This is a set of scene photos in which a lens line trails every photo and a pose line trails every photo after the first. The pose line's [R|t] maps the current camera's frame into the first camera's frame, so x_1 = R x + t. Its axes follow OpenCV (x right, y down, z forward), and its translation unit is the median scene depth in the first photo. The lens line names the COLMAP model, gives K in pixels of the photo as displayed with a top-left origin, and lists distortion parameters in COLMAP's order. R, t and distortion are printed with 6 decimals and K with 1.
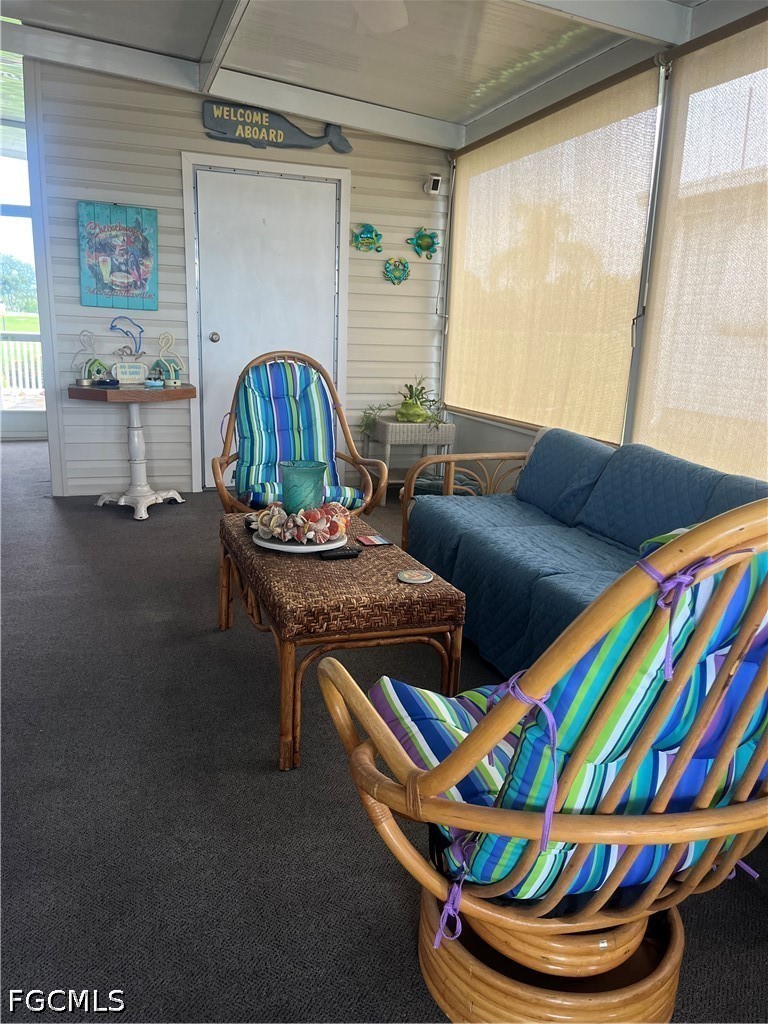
lens RADIAL K [[778.9, 0, 378.2], [0, 778.9, 517.1], [0, 0, 1]] dist [0.045310, -0.050569]
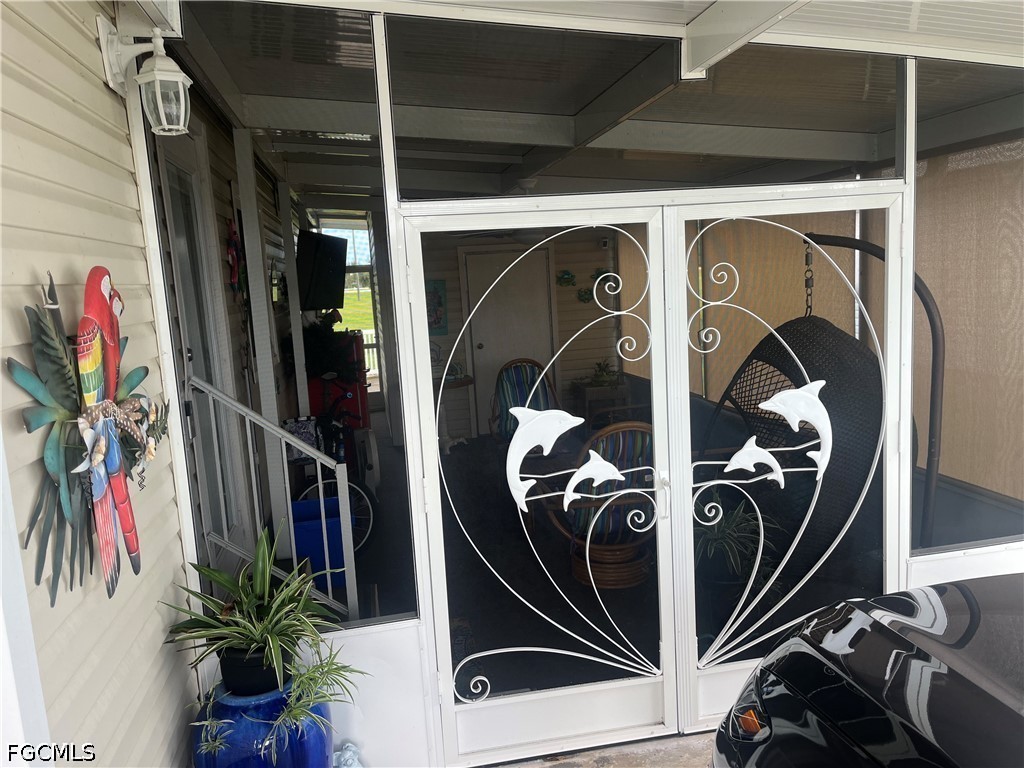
lens RADIAL K [[778.9, 0, 513.6], [0, 778.9, 388.2], [0, 0, 1]] dist [0.045310, -0.050569]
pose [[0.987145, -0.076195, -0.140495, 0.092217], [0.062794, 0.993256, -0.097470, 0.030565], [0.146974, 0.087395, 0.985272, -0.642326]]
